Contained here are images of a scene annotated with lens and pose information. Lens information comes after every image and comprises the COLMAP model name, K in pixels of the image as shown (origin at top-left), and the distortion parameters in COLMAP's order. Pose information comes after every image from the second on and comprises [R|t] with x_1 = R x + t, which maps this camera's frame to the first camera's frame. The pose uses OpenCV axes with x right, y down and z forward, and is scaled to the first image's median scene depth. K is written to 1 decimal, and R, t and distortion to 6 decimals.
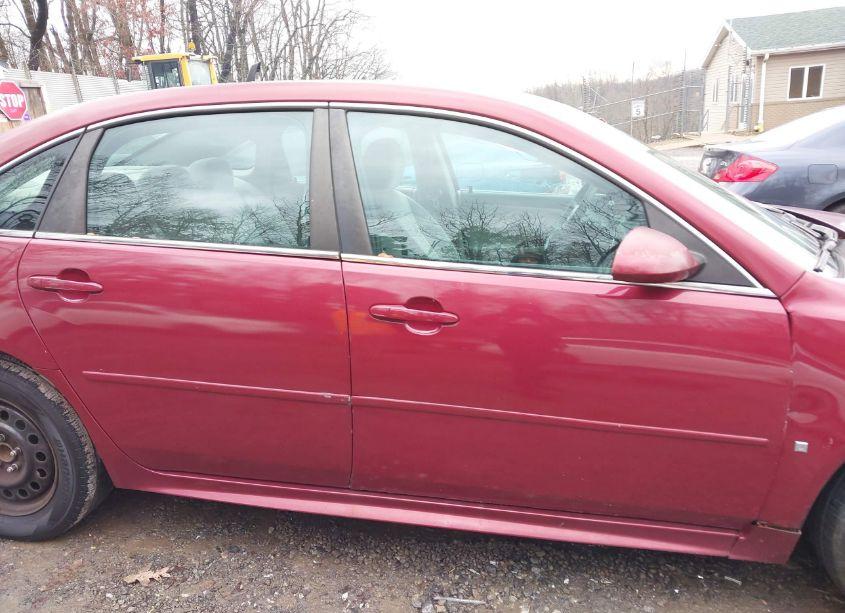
lens RADIAL K [[643.9, 0, 440.5], [0, 643.9, 310.6], [0, 0, 1]] dist [-0.001058, 0.005634]
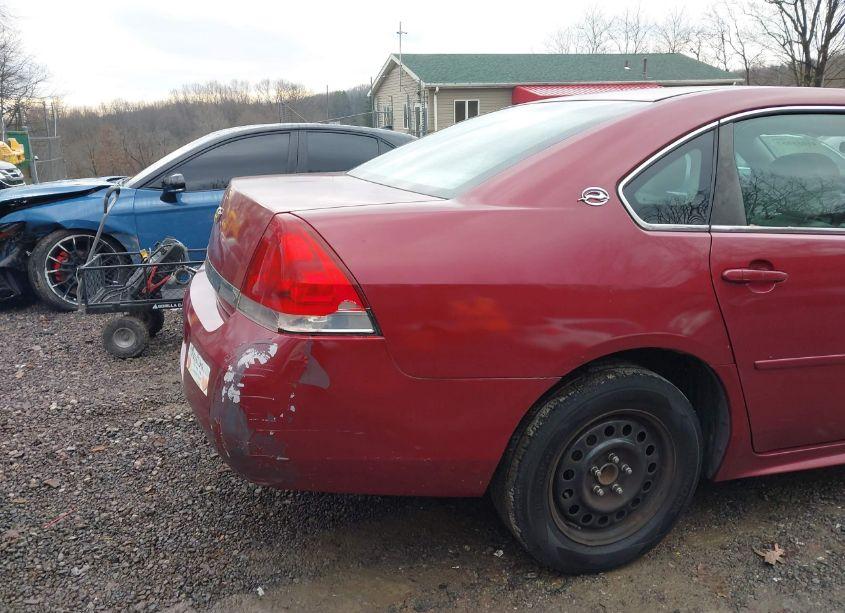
lens RADIAL K [[643.9, 0, 440.5], [0, 643.9, 310.6], [0, 0, 1]] dist [-0.001058, 0.005634]
pose [[0.867545, -0.098985, 0.487410, -1.142255], [0.114075, 0.993471, -0.001285, -0.030577], [-0.484101, 0.056716, 0.873172, 0.277152]]
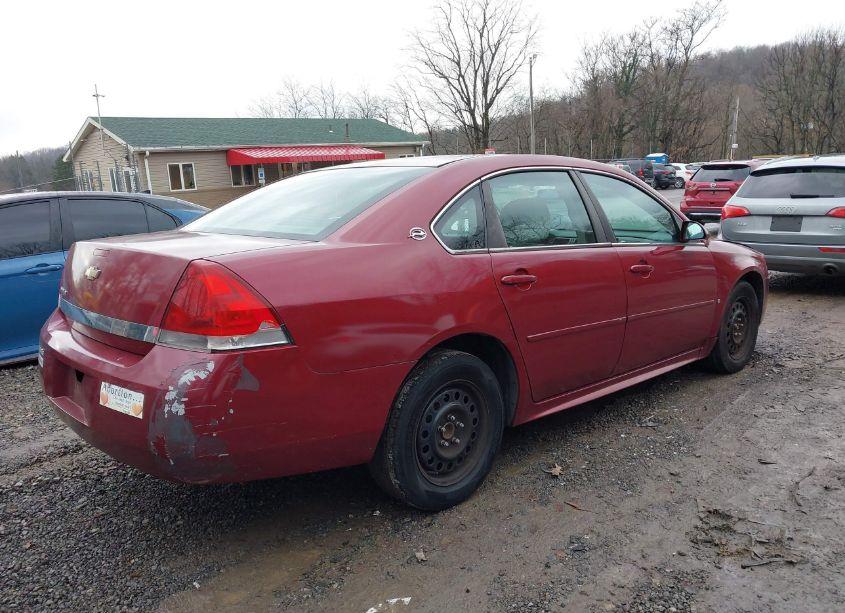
lens RADIAL K [[624.5, 0, 422.5], [0, 624.5, 306.5], [0, 0, 1]] dist [0.098966, -0.146299]
pose [[0.602172, -0.137381, 0.786457, -1.426279], [0.245530, 0.969209, -0.018692, -0.004874], [-0.759674, 0.204355, 0.617362, 0.214573]]
